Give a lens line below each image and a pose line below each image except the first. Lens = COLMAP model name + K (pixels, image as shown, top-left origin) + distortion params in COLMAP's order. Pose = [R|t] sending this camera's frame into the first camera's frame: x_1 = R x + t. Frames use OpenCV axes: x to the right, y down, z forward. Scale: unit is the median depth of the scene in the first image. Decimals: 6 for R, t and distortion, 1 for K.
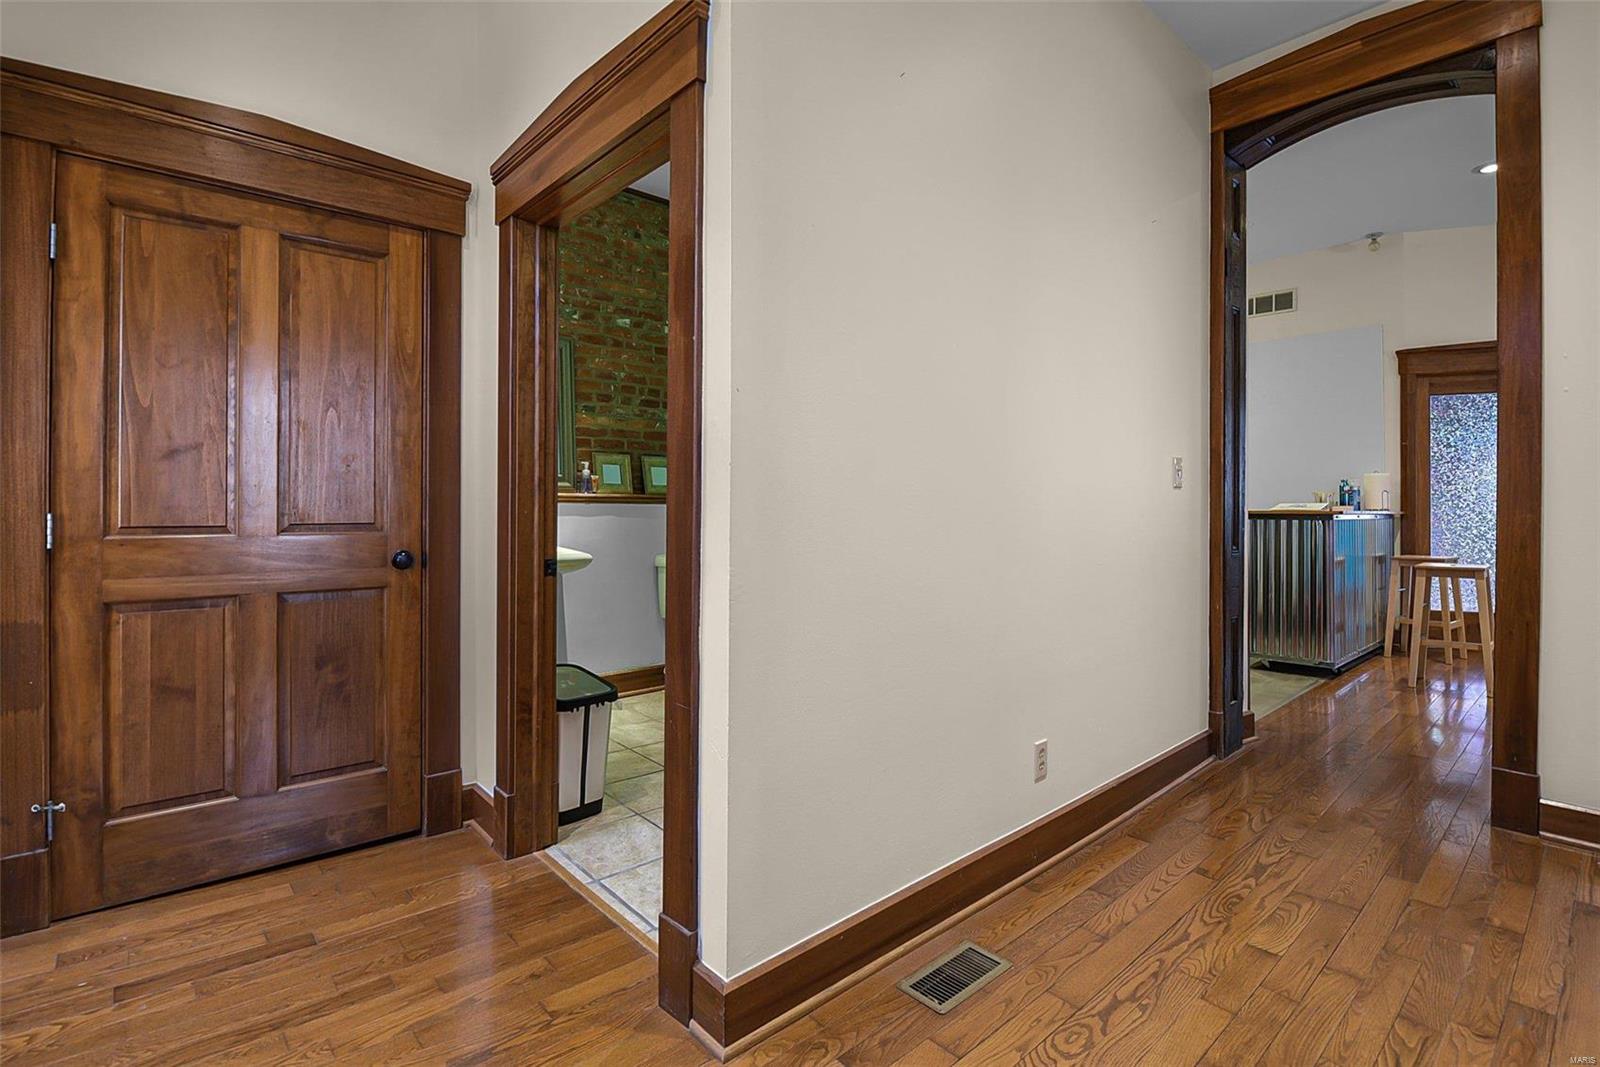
lens RADIAL K [[762.7, 0, 800.9], [0, 762.7, 503.5], [0, 0, 1]] dist [0.000491, 0.000038]
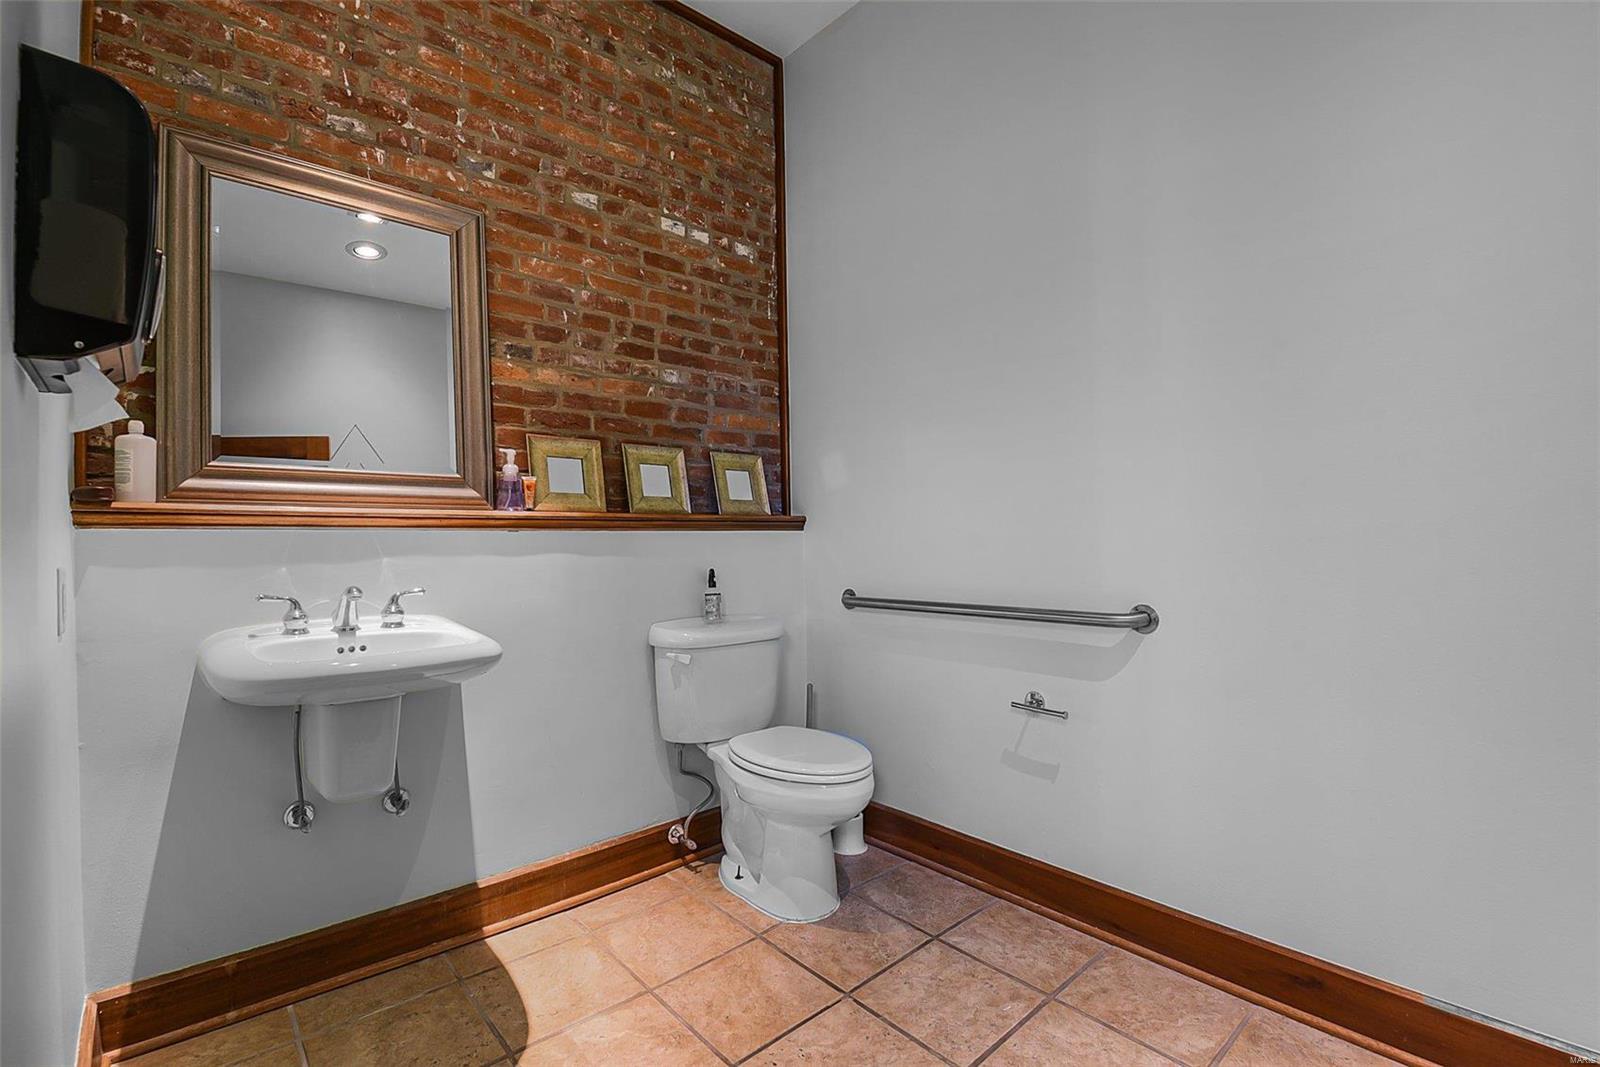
lens RADIAL K [[732.4, 0, 800.0], [0, 732.4, 533.5], [0, 0, 1]] dist [-0.002472, -0.000655]
pose [[0.999898, -0.013856, -0.003589, -0.080379], [0.013861, 0.999903, 0.001302, 0.003975], [0.003571, -0.001352, 0.999993, 0.477925]]
